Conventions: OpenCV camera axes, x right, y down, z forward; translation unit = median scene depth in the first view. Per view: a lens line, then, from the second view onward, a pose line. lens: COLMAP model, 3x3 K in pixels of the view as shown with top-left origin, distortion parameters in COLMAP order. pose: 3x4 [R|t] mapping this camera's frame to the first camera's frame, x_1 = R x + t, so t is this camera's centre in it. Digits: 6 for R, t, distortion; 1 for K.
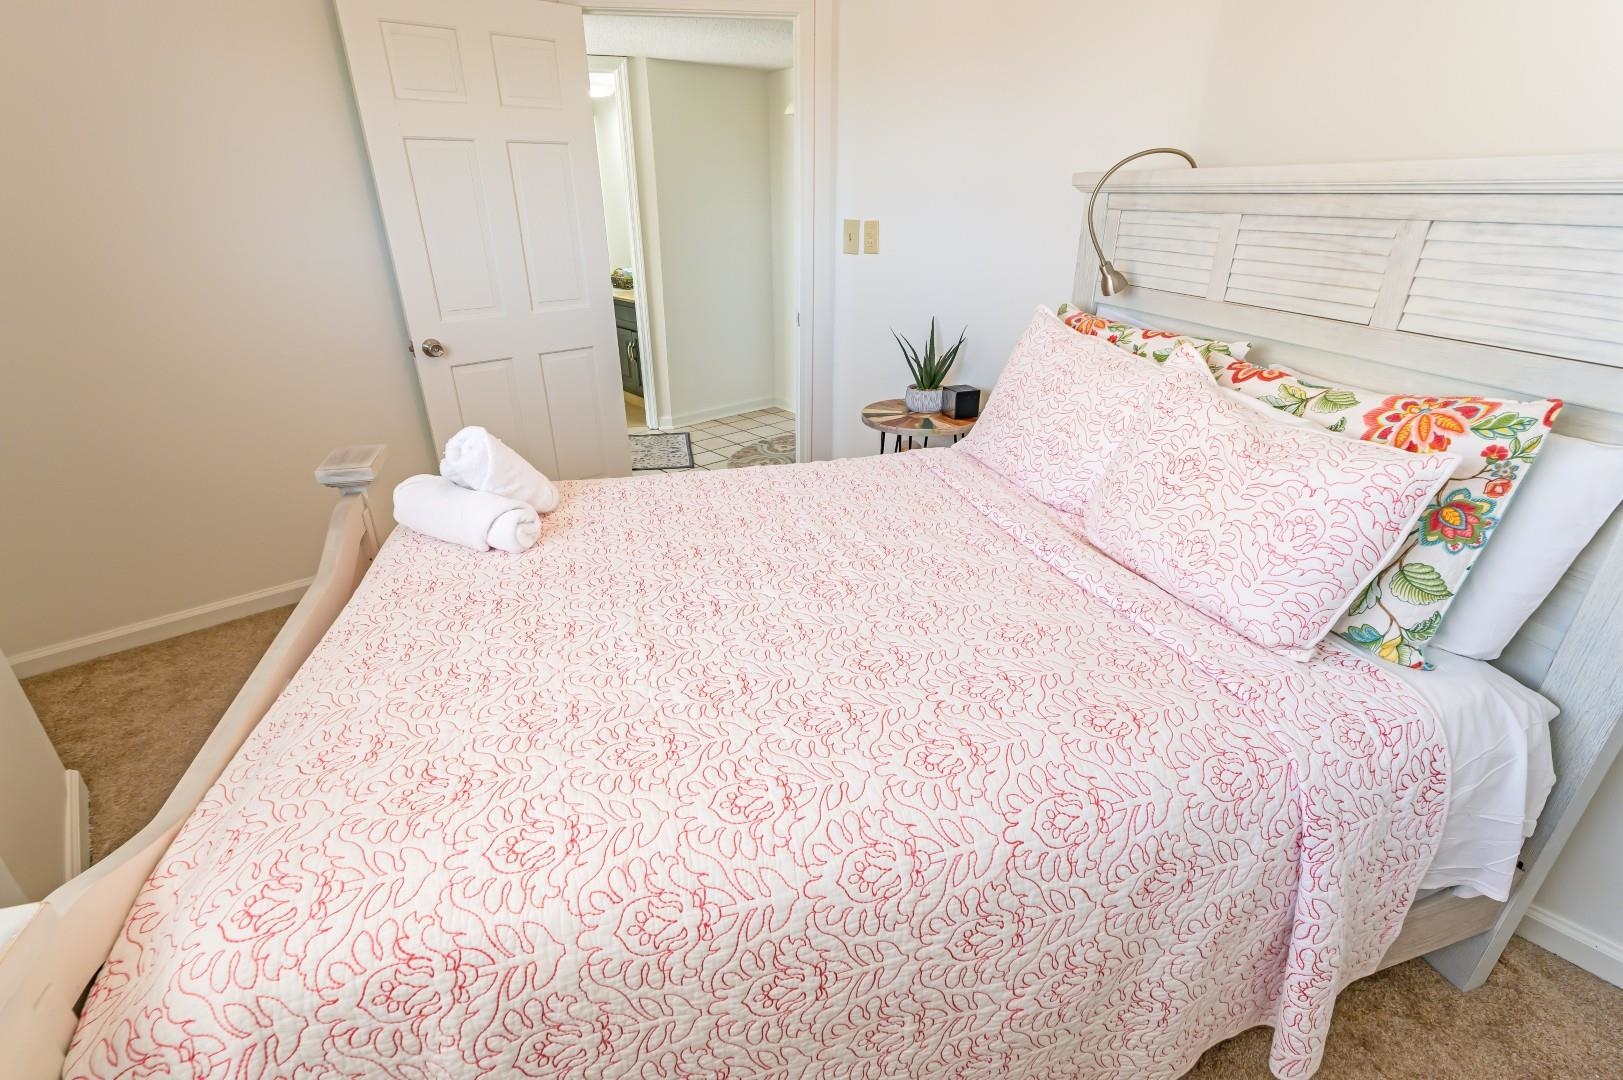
lens RADIAL K [[751.0, 0, 810.2], [0, 751.0, 542.7], [0, 0, 1]] dist [0.002005, 0.000900]
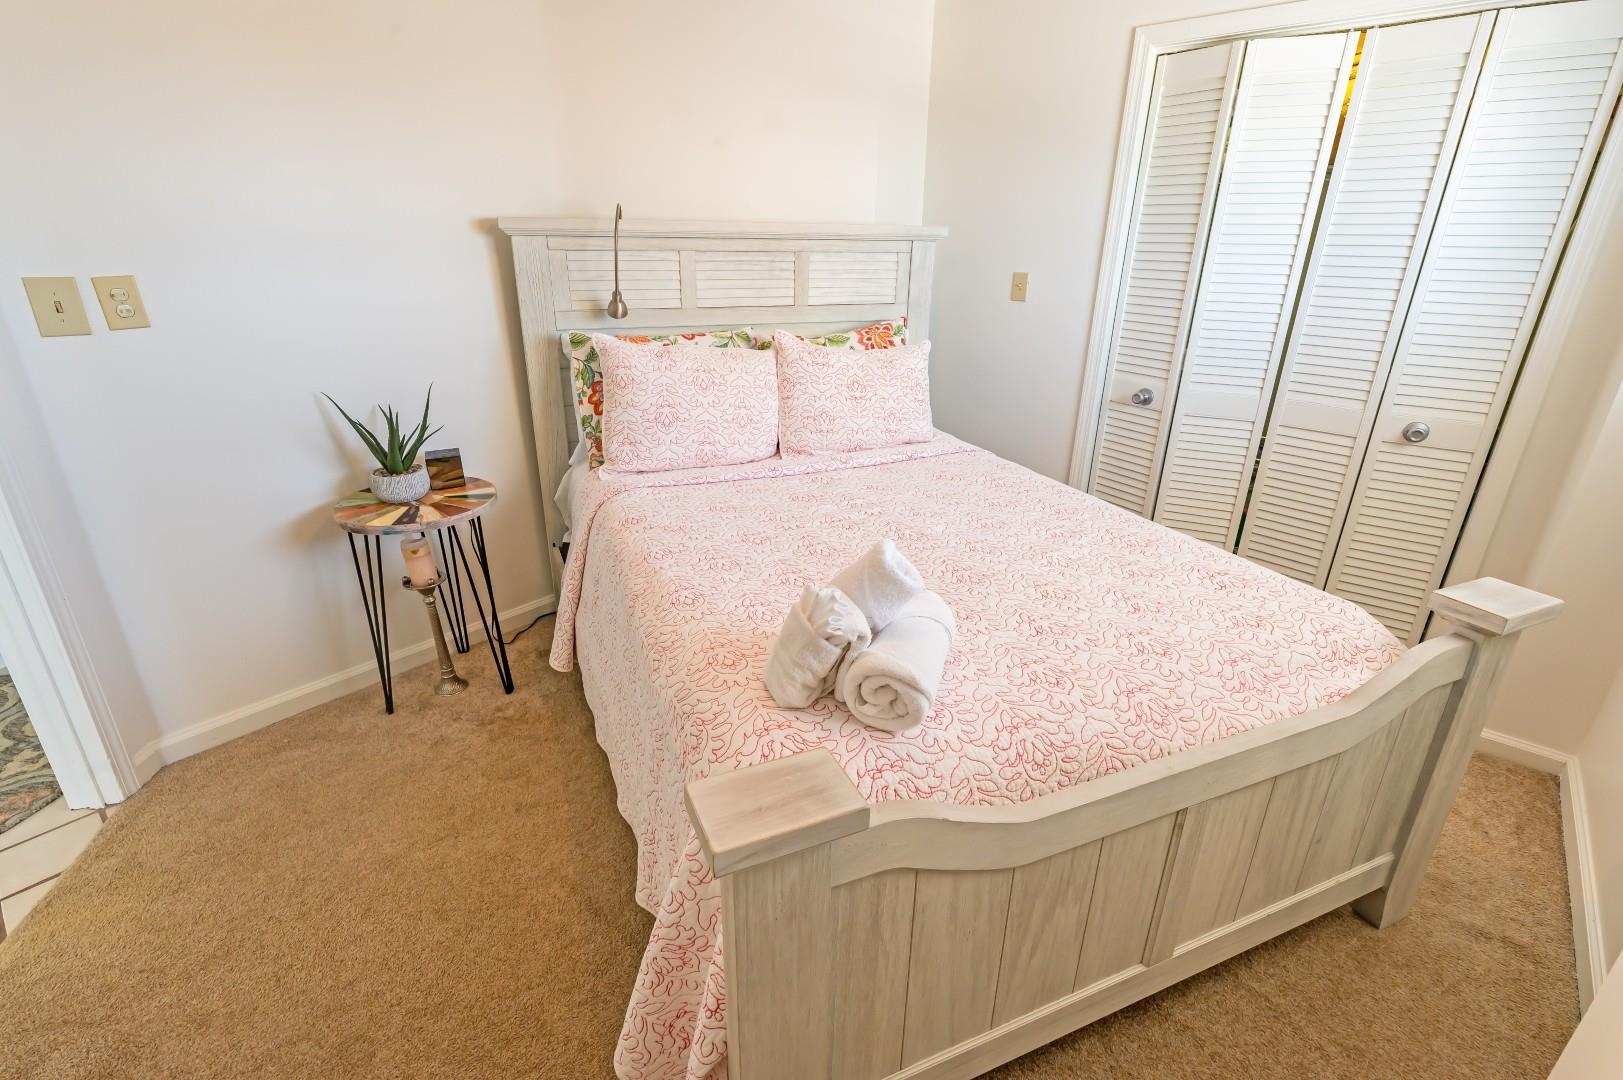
lens RADIAL K [[751.0, 0, 810.2], [0, 751.0, 542.7], [0, 0, 1]] dist [0.002005, 0.000900]
pose [[-0.134991, -0.371282, 0.918655, -1.122438], [0.408696, 0.823735, 0.392975, -0.469425], [-0.902632, 0.428498, 0.040545, 1.016653]]
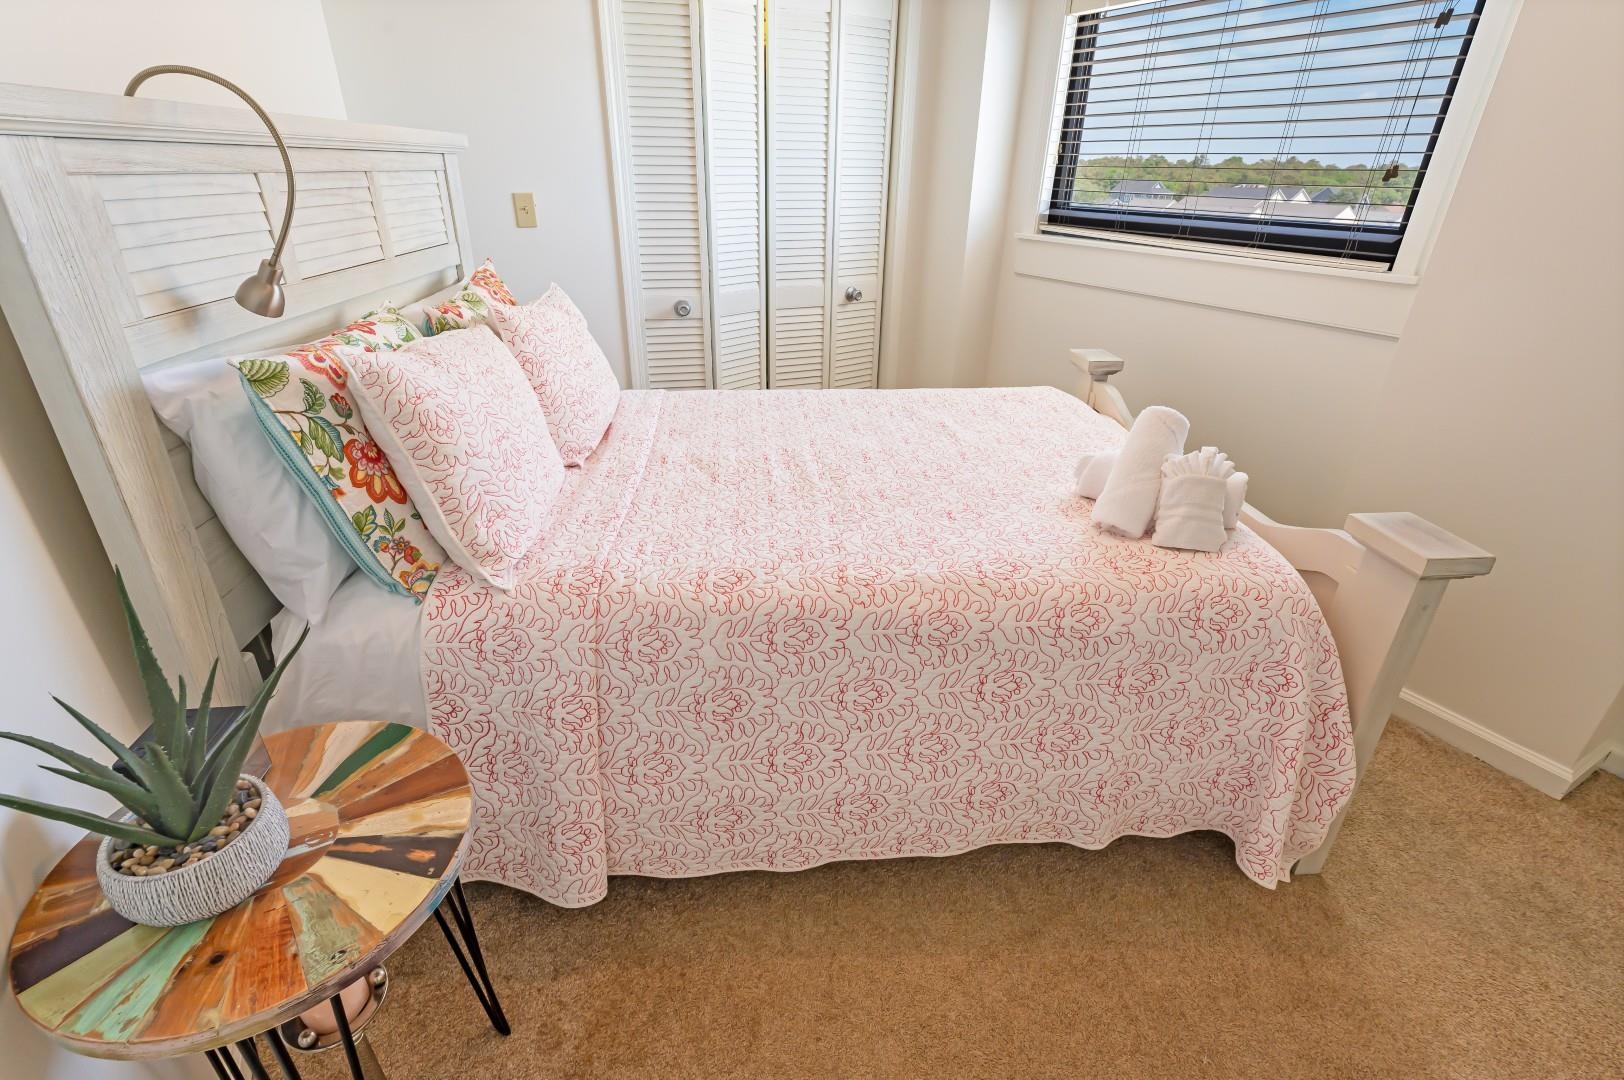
lens RADIAL K [[751.5, 0, 810.7], [0, 751.5, 542.7], [0, 0, 1]] dist [0.002005, 0.000900]
pose [[-0.974921, -0.102661, 0.197457, -0.203649], [0.091378, 0.624354, 0.775778, -0.799605], [-0.202925, 0.774366, -0.599315, 1.752697]]
